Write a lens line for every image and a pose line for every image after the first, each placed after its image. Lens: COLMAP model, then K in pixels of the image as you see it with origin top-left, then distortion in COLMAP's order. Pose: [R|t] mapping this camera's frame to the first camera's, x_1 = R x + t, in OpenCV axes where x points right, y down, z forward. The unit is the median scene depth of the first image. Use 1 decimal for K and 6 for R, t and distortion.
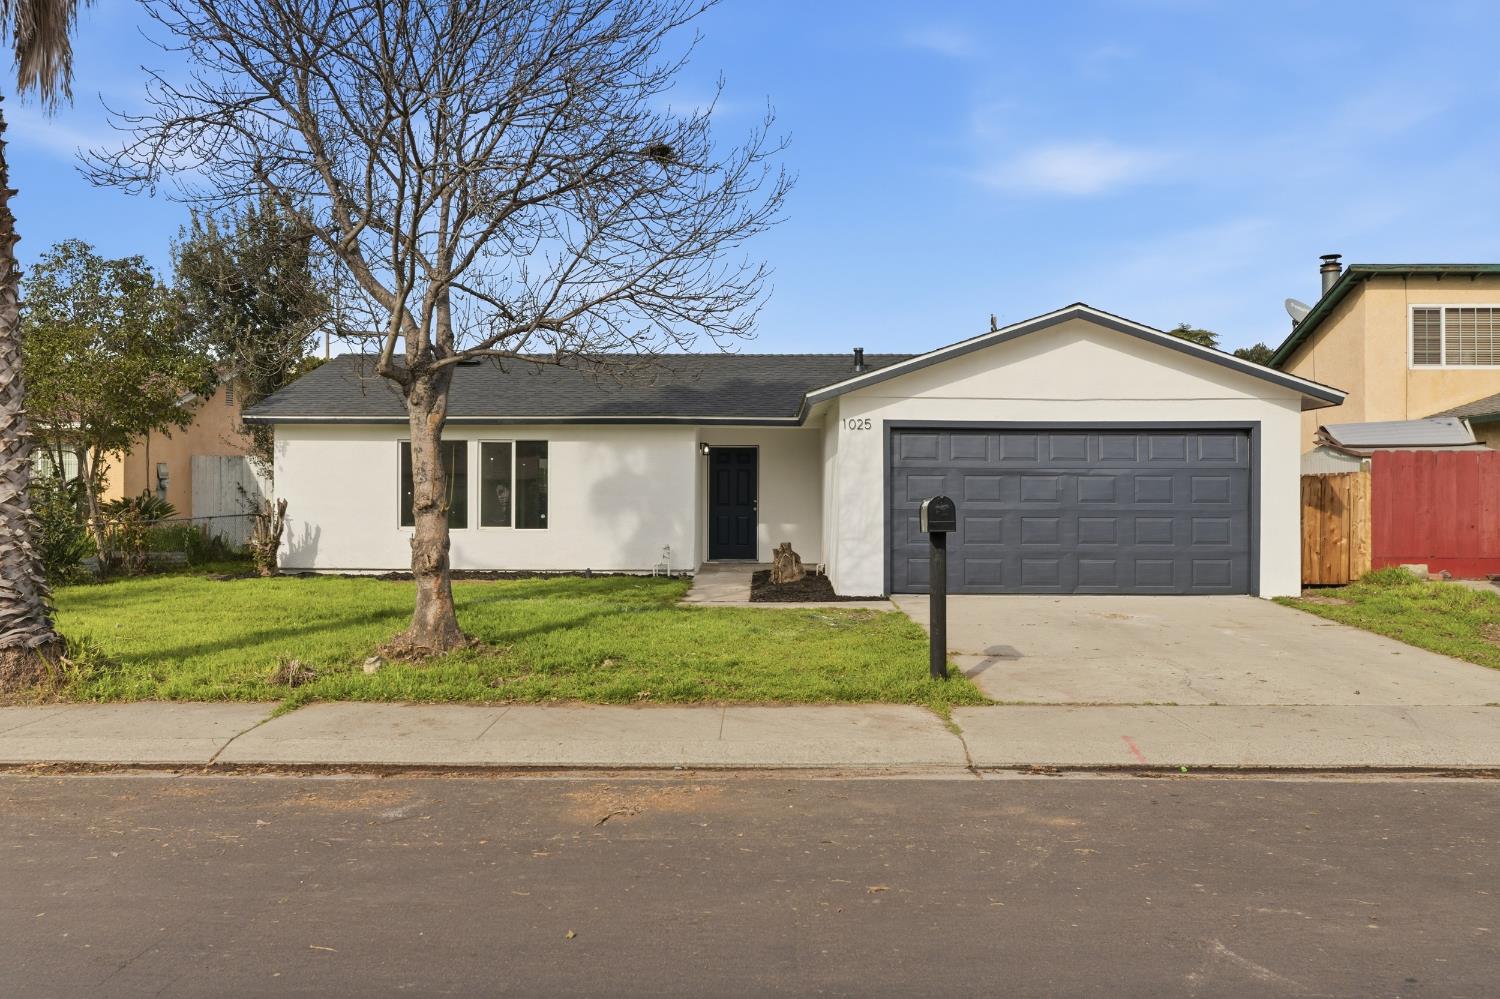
lens RADIAL K [[1260.7, 0, 750.9], [0, 1260.7, 499.3], [0, 0, 1]] dist [-0.046200, -0.000548]
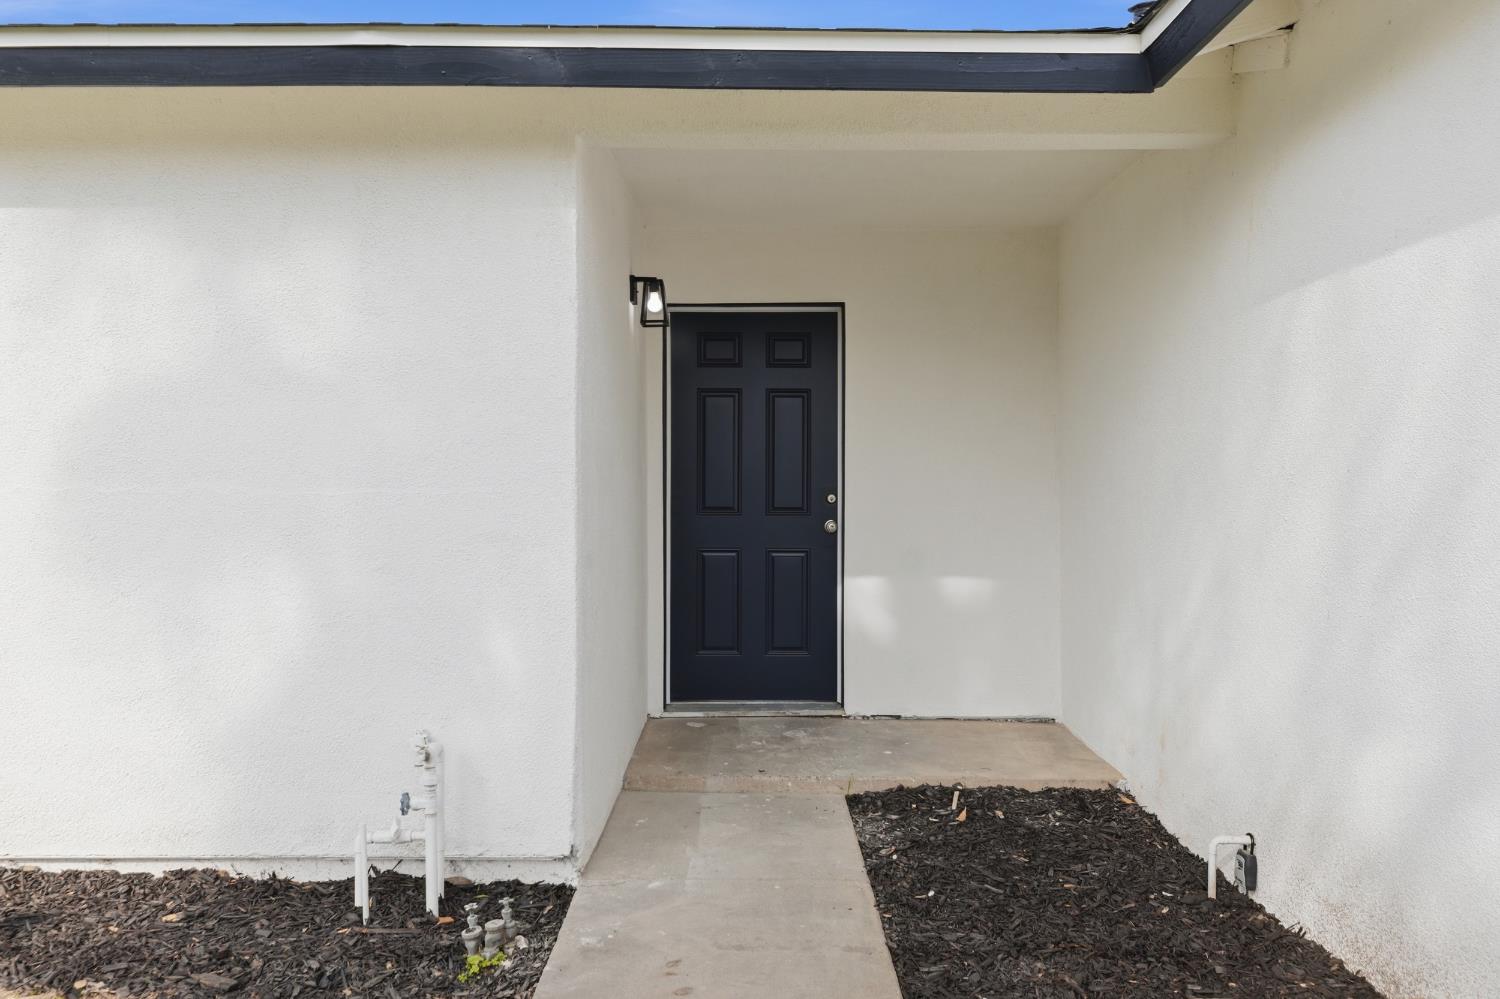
lens RADIAL K [[1077.9, 0, 750.1], [0, 1077.9, 496.8], [0, 0, 1]] dist [0.000737, 0.000338]
pose [[0.999967, -0.004206, 0.007004, -0.021012], [0.004108, 0.999895, 0.013912, -0.002879], [-0.007062, -0.013883, 0.999879, 0.943943]]
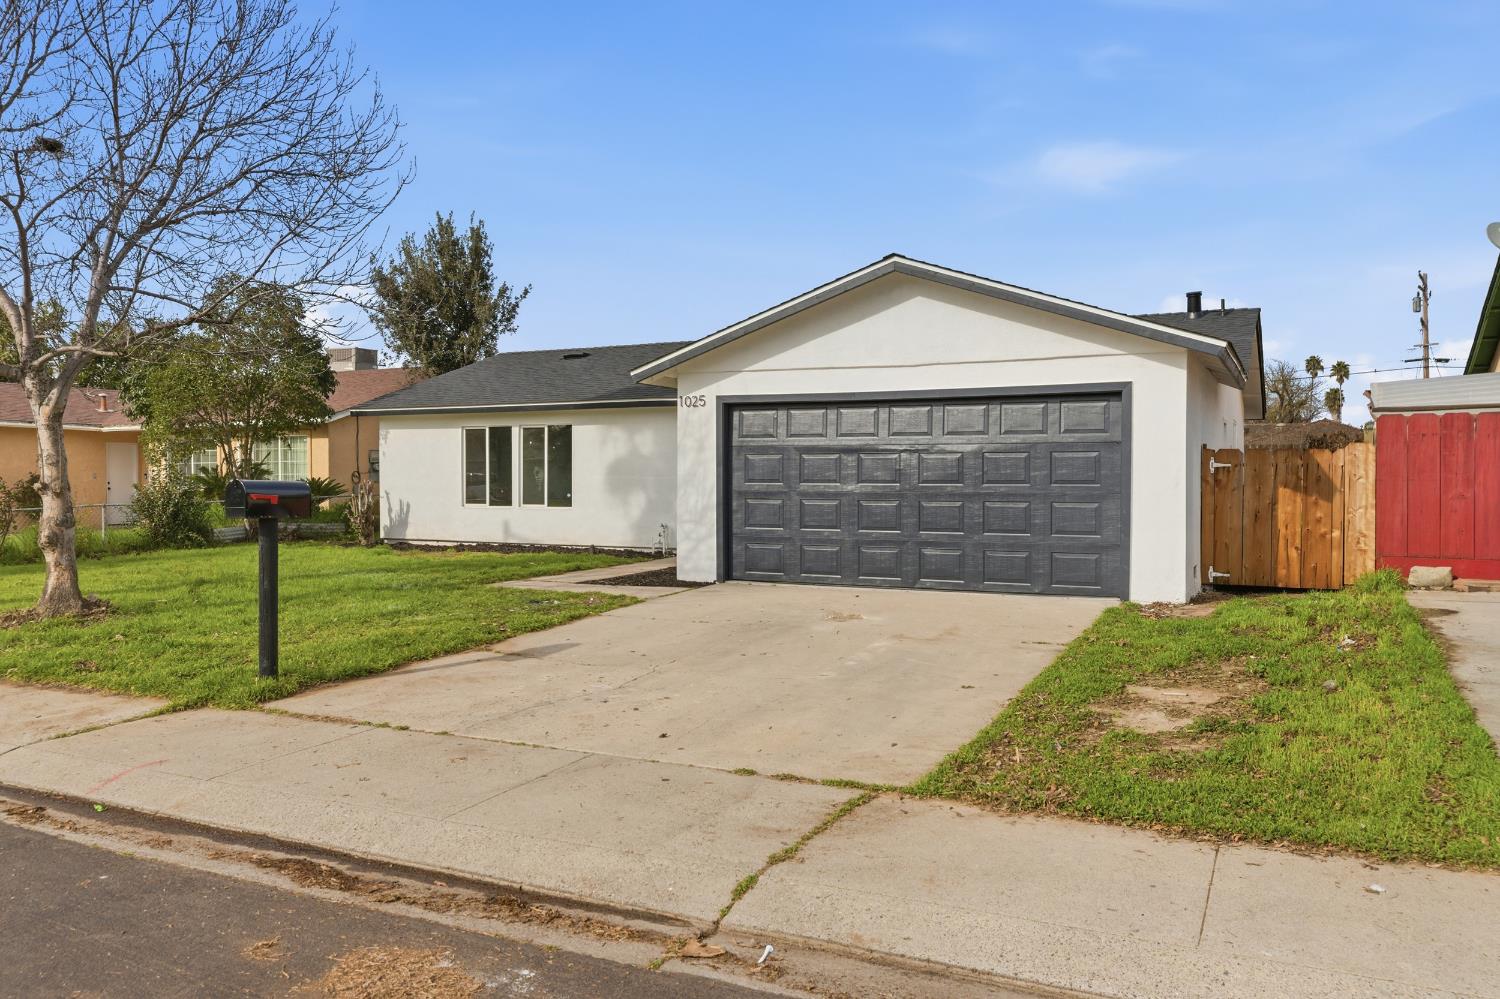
lens RADIAL K [[1120.4, 0, 748.8], [0, 1120.4, 494.2], [0, 0, 1]] dist [-0.037076, -0.001927]
pose [[0.904234, 0.004734, -0.427011, 0.439956], [0.001727, 0.999890, 0.014741, -0.001482], [0.427034, -0.014067, 0.904126, 0.224732]]
